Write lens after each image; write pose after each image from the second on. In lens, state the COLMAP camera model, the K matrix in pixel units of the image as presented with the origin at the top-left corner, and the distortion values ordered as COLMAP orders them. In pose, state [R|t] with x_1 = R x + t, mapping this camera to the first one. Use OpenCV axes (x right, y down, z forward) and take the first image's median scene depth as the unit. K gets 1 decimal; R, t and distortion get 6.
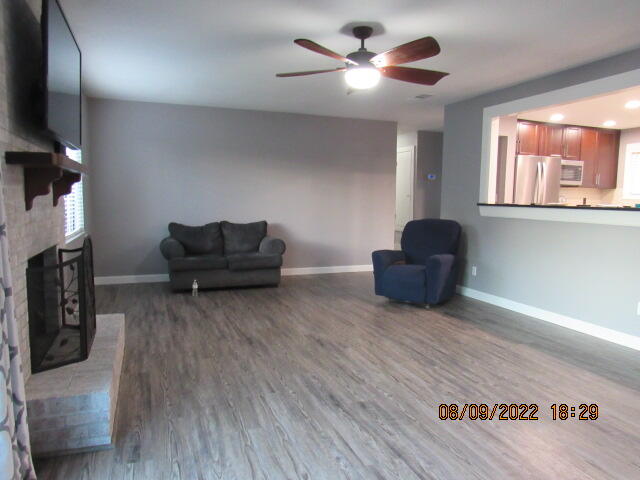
lens RADIAL K [[455.9, 0, 310.8], [0, 455.9, 240.5], [0, 0, 1]] dist [-0.021928, -0.004427]
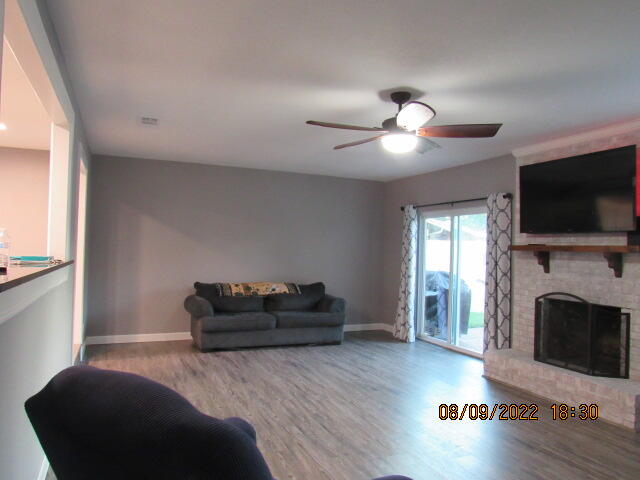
lens RADIAL K [[455.9, 0, 309.6], [0, 455.9, 242.3], [0, 0, 1]] dist [-0.021928, -0.004427]
pose [[-0.997882, -0.044195, -0.047730, 0.305908], [-0.047872, 0.995735, 0.078872, -0.183321], [0.044041, 0.080990, -0.995741, 1.756071]]
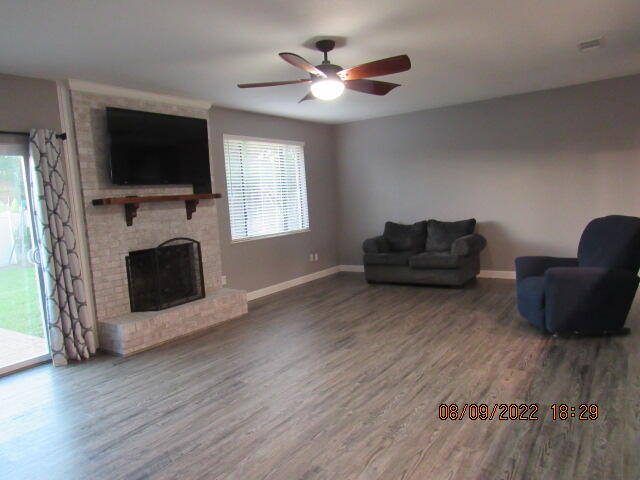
lens RADIAL K [[455.9, 0, 320.2], [0, 455.9, 238.7], [0, 0, 1]] dist [-0.021928, -0.004427]
pose [[0.575869, 0.023036, -0.817217, 0.848298], [-0.006493, 0.999700, 0.023605, -0.037231], [0.817516, -0.008288, 0.575846, 0.339240]]
